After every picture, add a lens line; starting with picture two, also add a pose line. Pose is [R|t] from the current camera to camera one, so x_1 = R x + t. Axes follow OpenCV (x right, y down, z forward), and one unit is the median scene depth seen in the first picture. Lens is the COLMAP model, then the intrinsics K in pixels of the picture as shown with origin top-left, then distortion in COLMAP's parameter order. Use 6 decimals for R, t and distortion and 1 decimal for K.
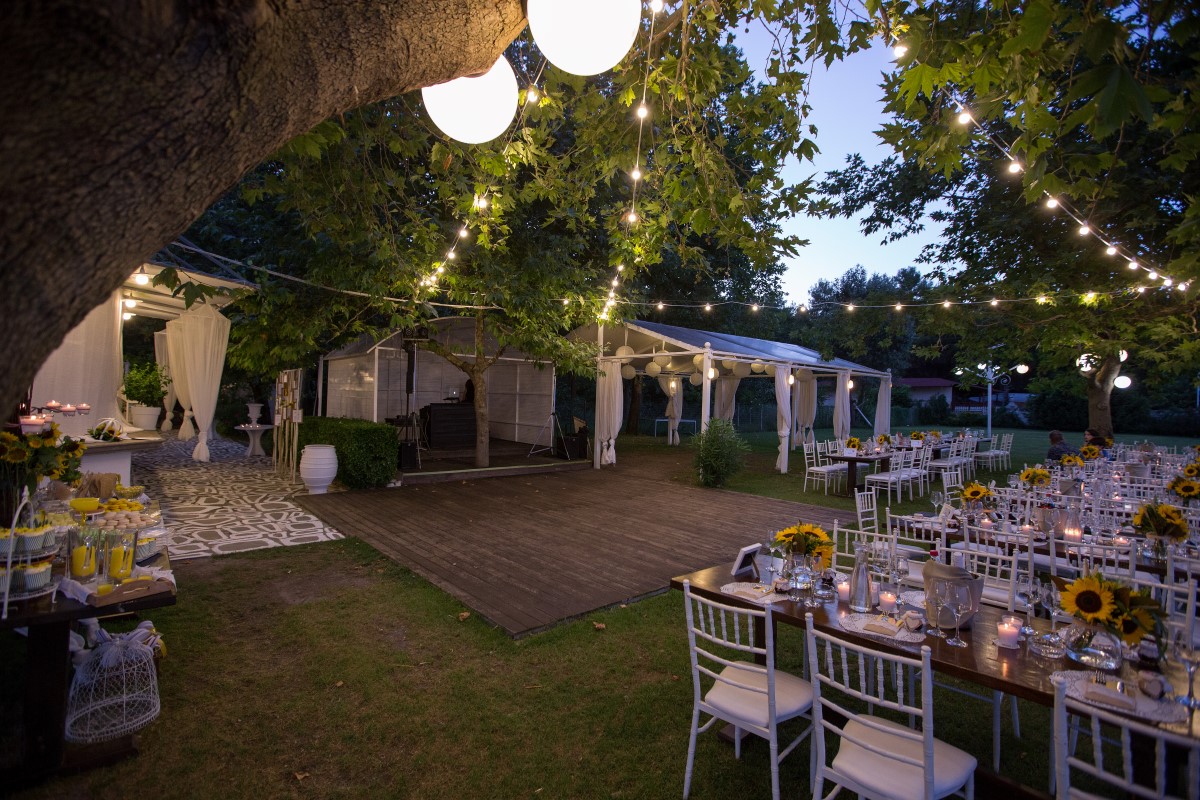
lens RADIAL K [[480.2, 0, 600.0], [0, 480.2, 400.0], [0, 0, 1]] dist [-0.000332, -0.000012]
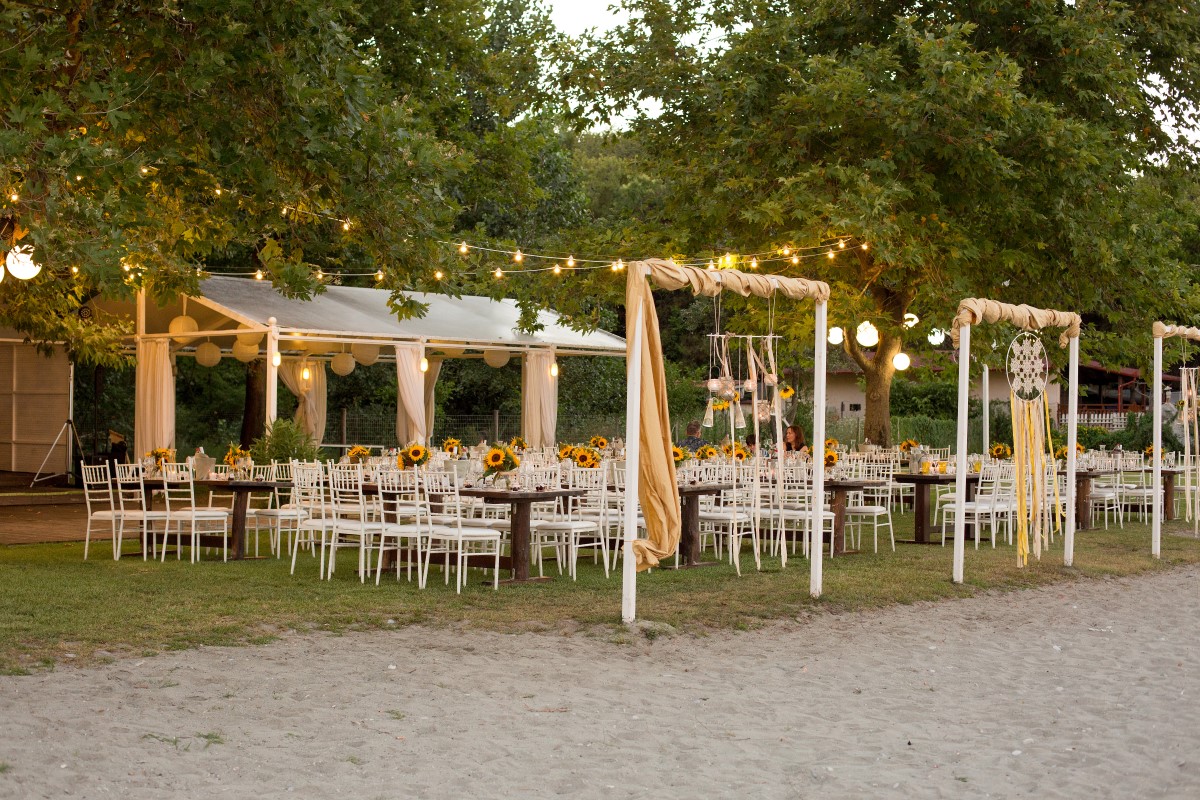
lens RADIAL K [[1797.6, 0, 600.0], [0, 1797.6, 400.0], [0, 0, 1]] dist [-0.040883, -0.042020]
pose [[0.990130, -0.014823, 0.139366, 0.293445], [0.016753, 0.999779, -0.012684, 0.045698], [-0.139147, 0.014894, 0.990160, -1.598471]]
